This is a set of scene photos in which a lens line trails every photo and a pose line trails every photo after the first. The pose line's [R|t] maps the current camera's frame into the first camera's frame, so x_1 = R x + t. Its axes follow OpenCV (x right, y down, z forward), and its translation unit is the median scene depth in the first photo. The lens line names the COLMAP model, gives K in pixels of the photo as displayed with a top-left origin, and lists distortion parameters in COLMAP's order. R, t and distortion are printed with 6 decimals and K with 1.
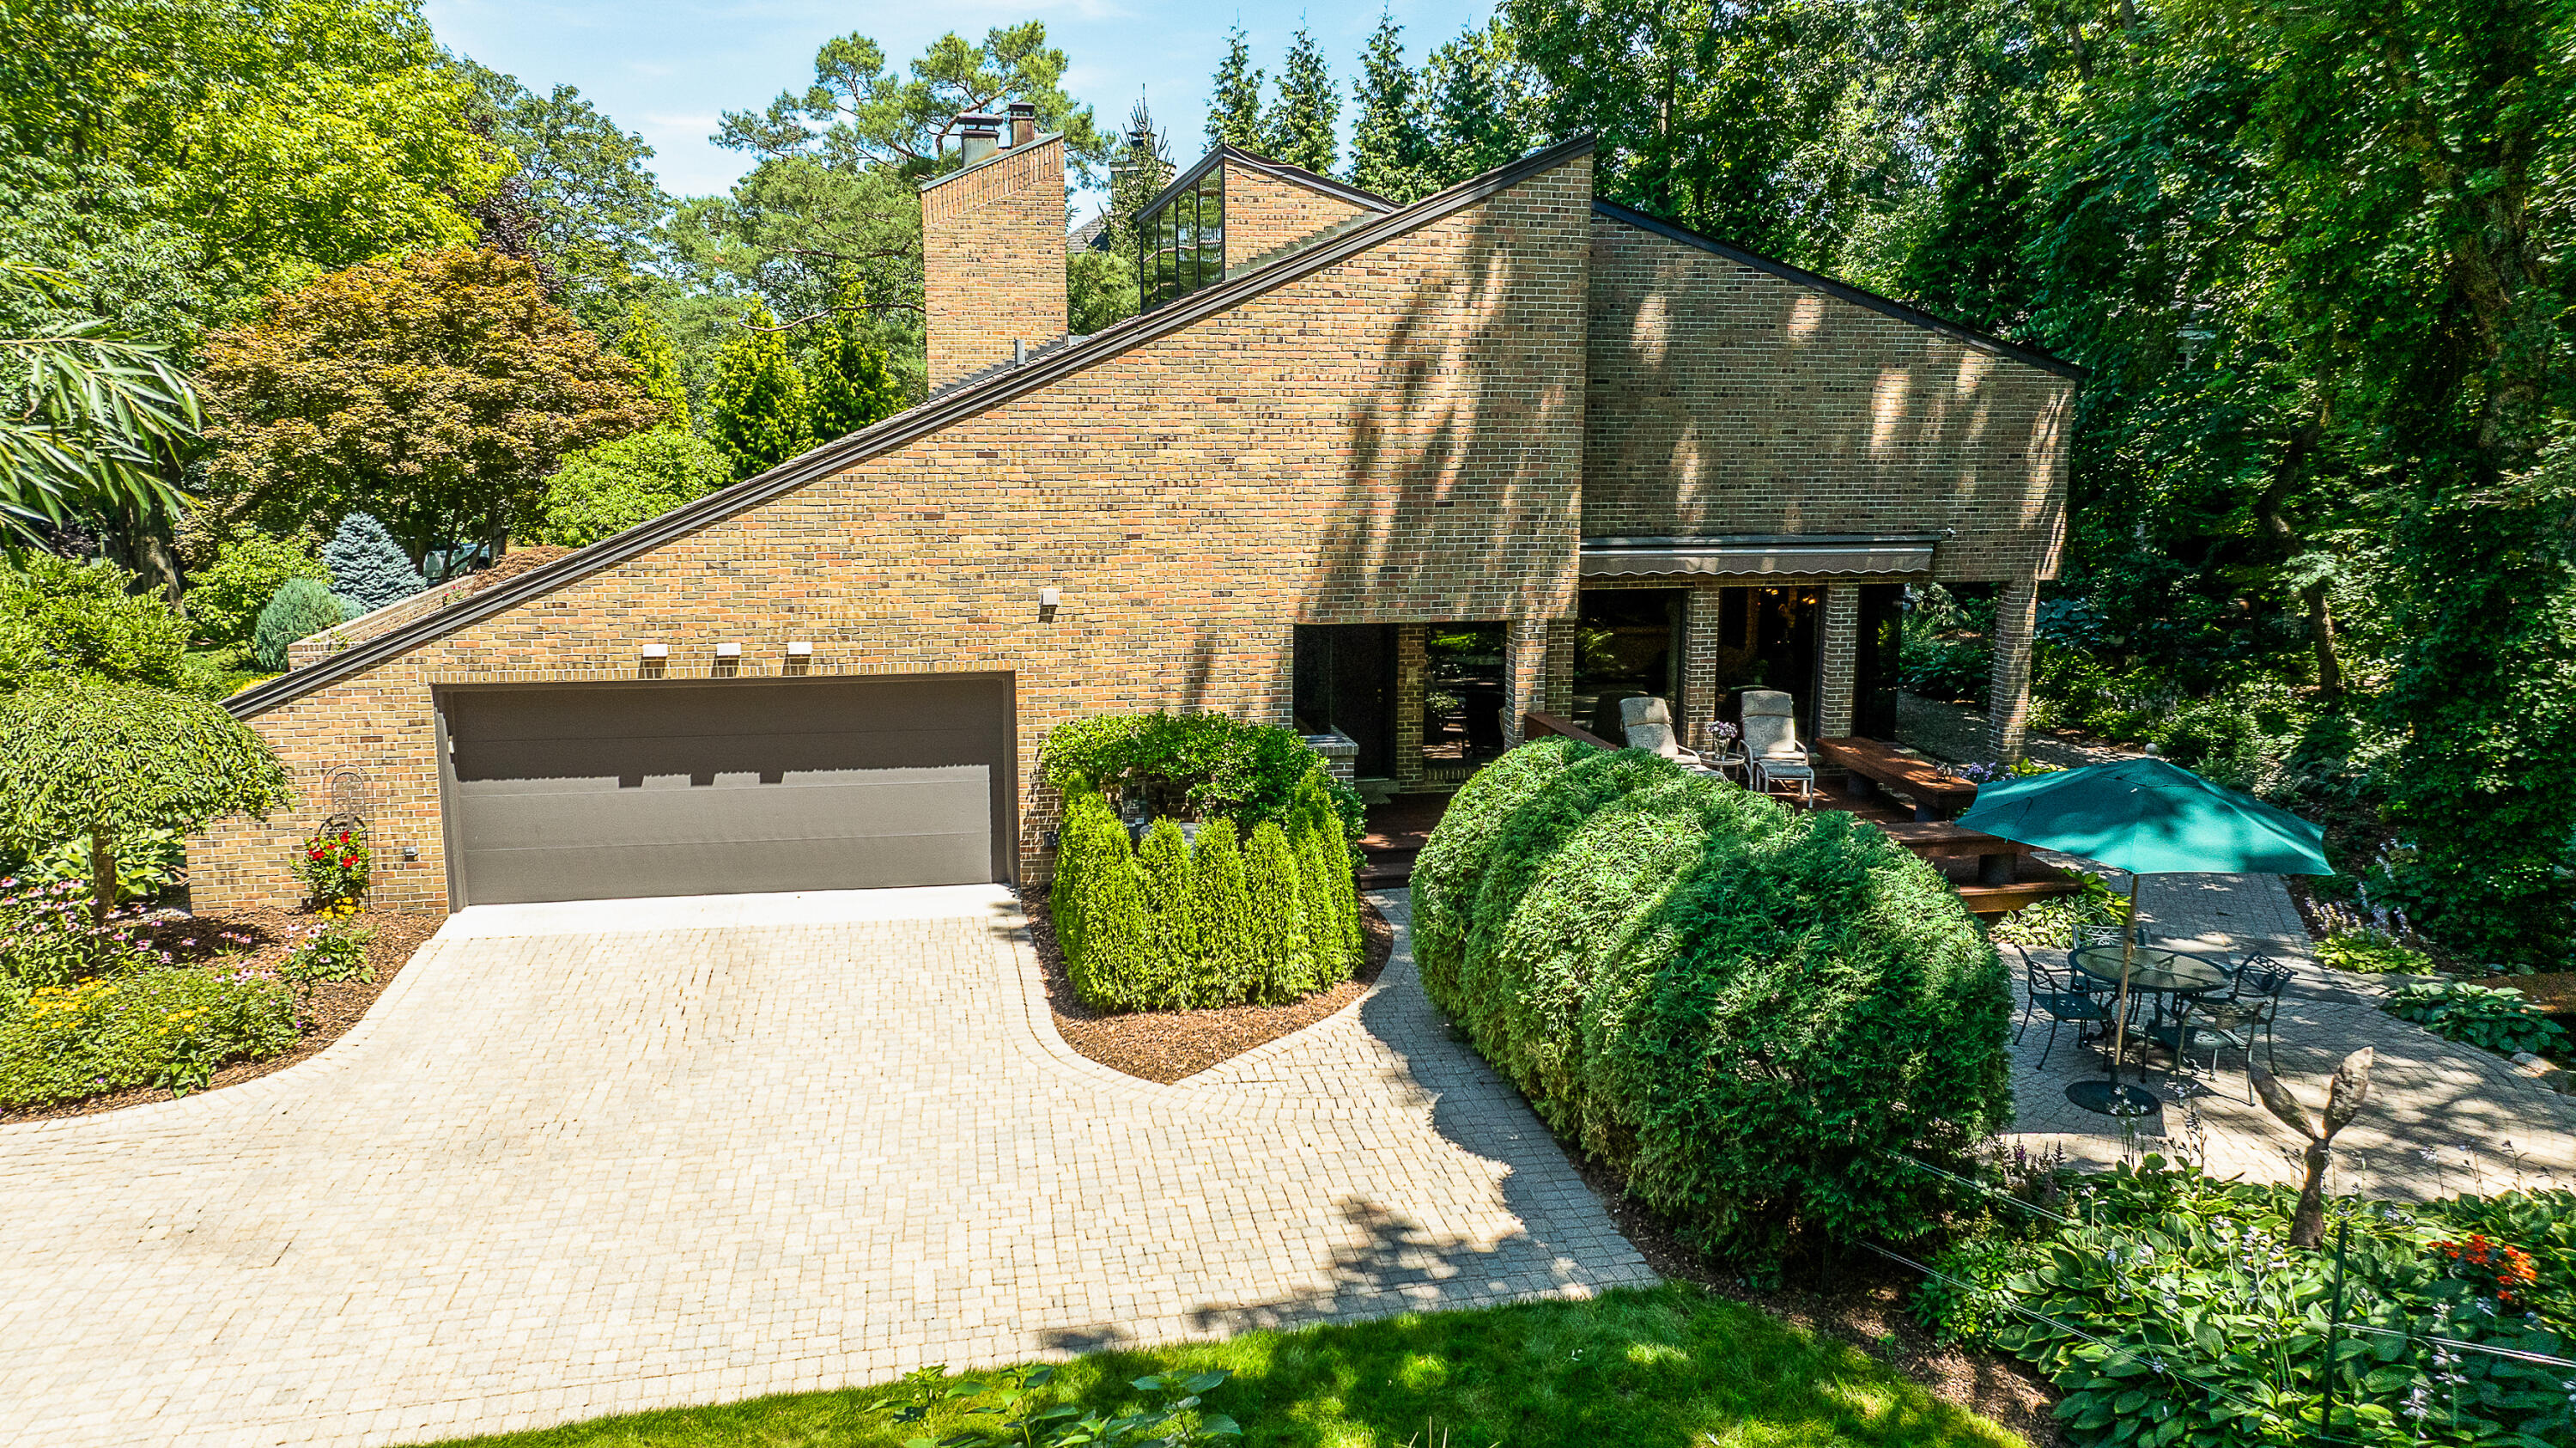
lens RADIAL K [[1924.2, 0, 1288.0], [0, 1924.2, 724.0], [0, 0, 1]] dist [0.001754, -0.000287]
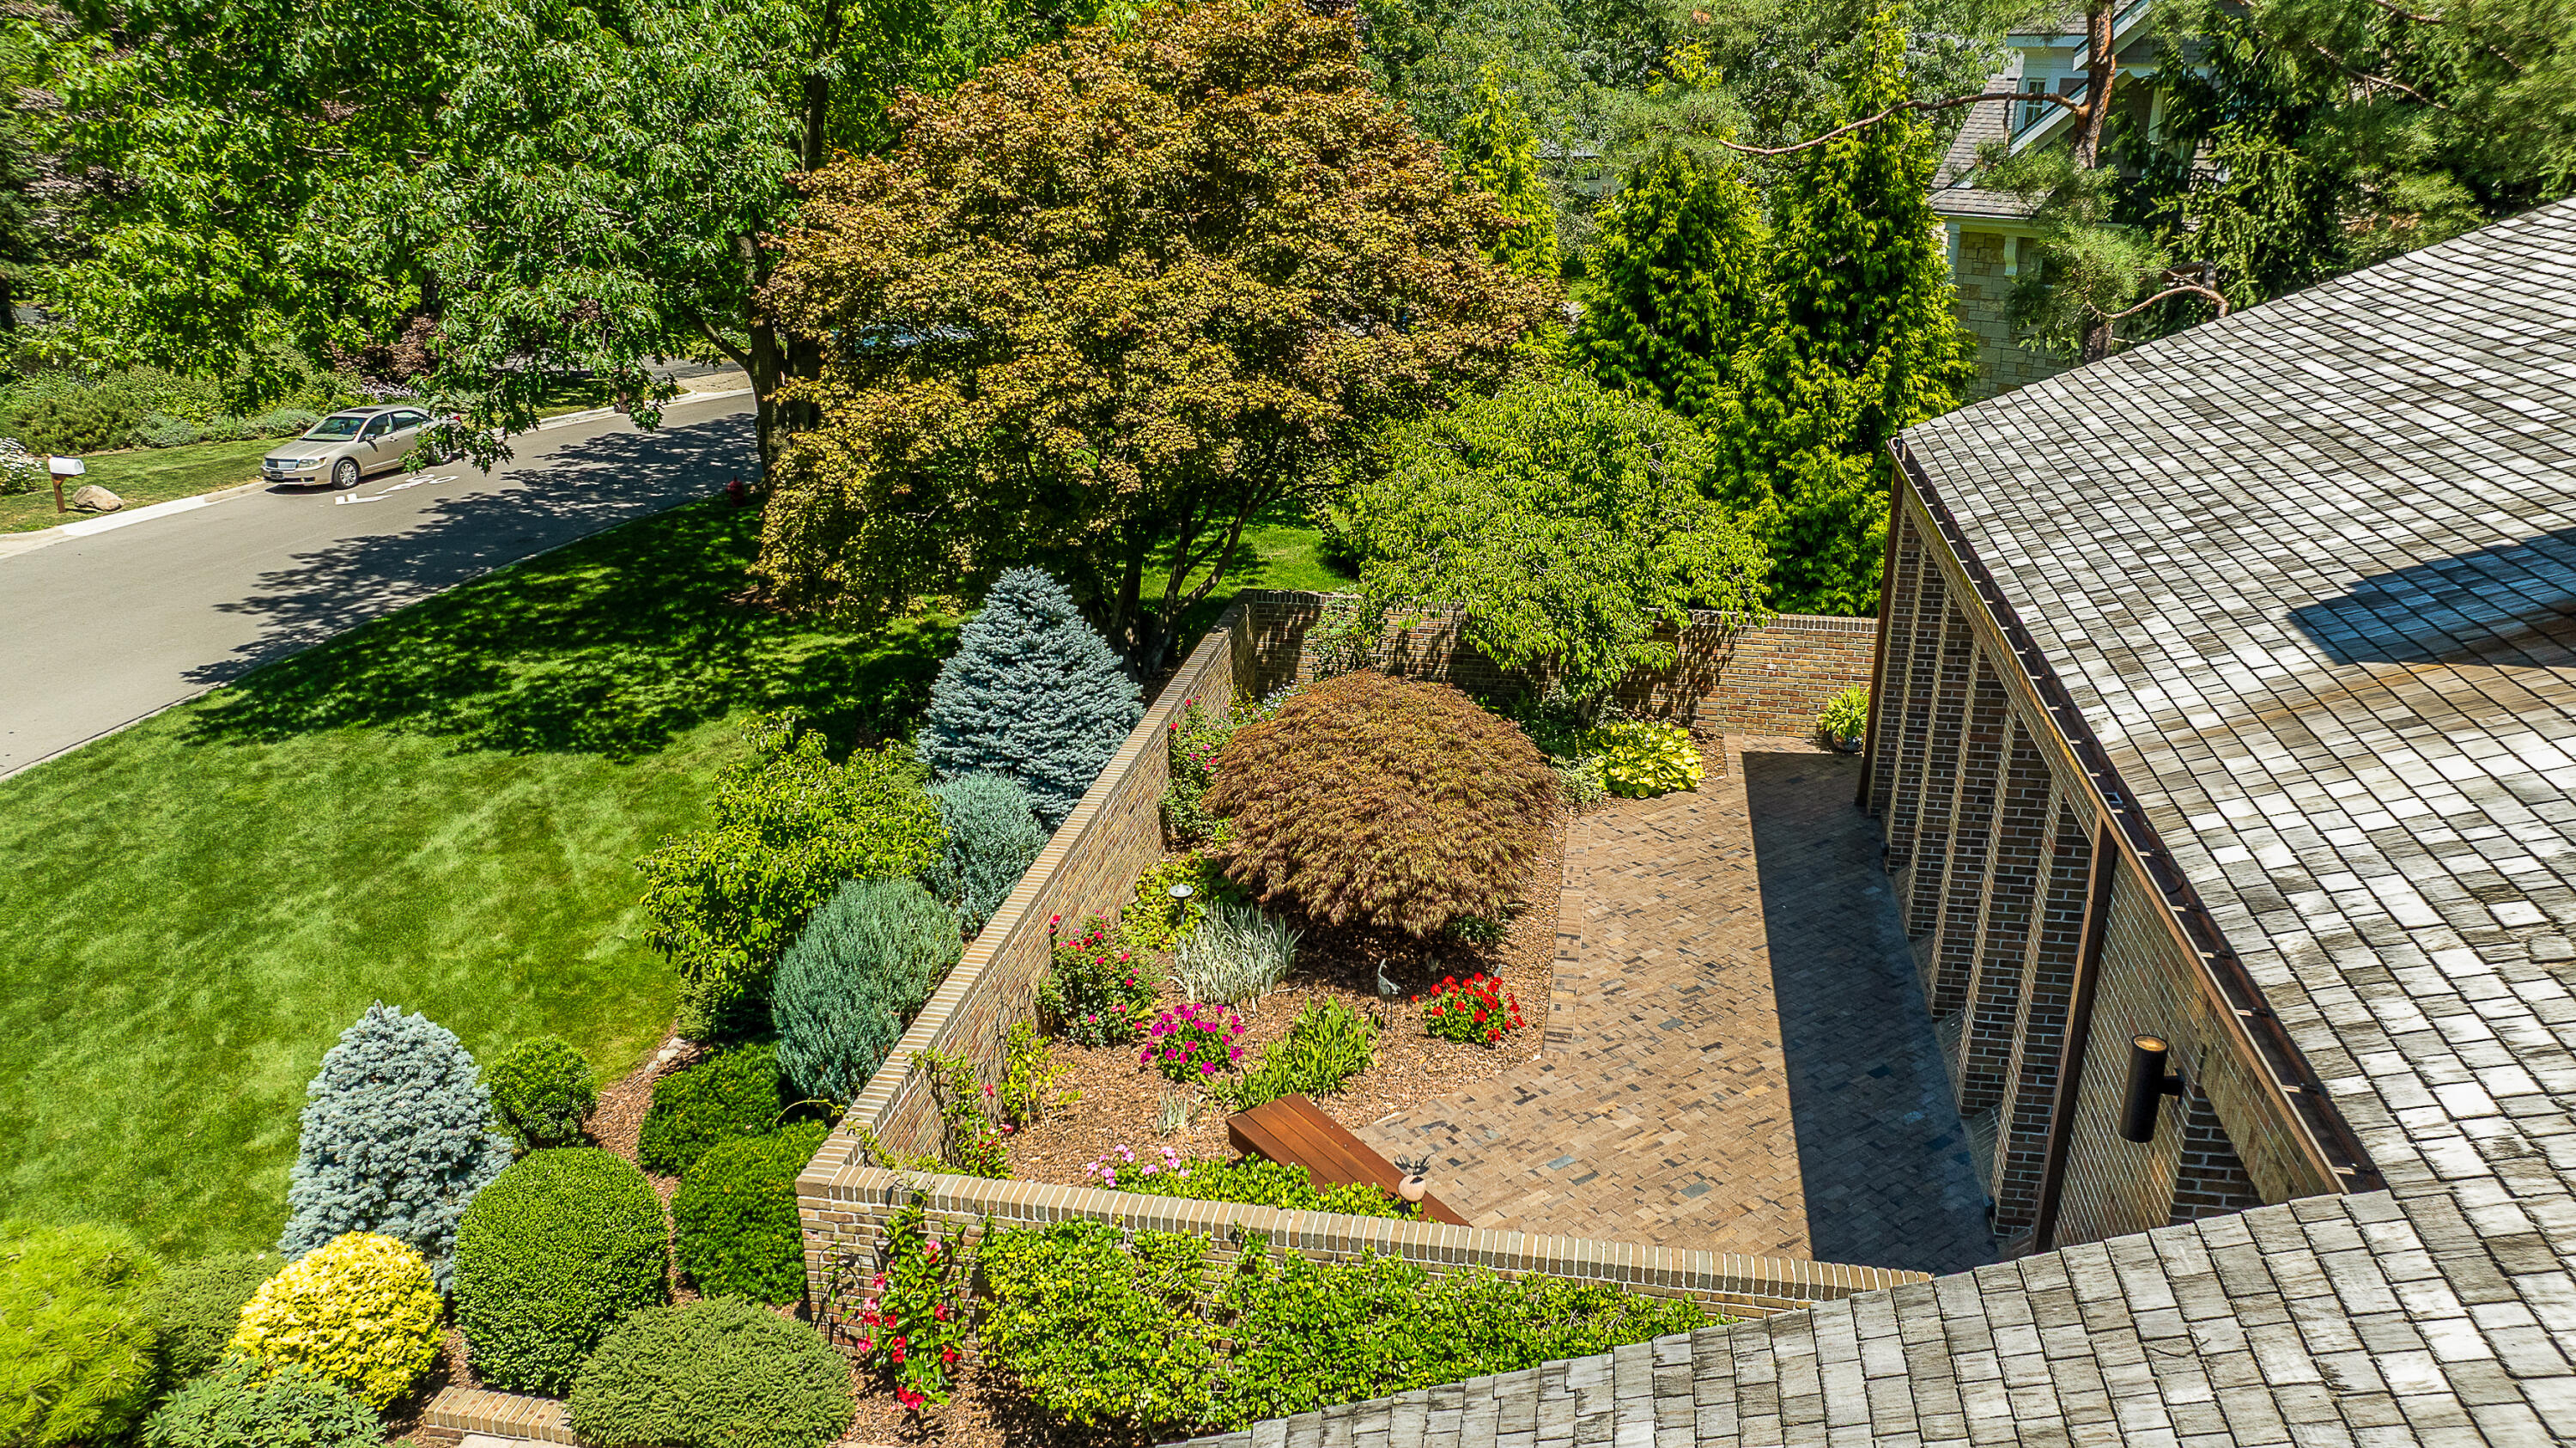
lens RADIAL K [[1924.2, 0, 1288.0], [0, 1924.2, 724.0], [0, 0, 1]] dist [0.001754, -0.000287]
pose [[0.937658, 0.118751, -0.326642, -0.232132], [-0.060975, 0.981449, 0.181771, -0.158627], [0.342168, -0.150522, 0.927504, 0.514152]]
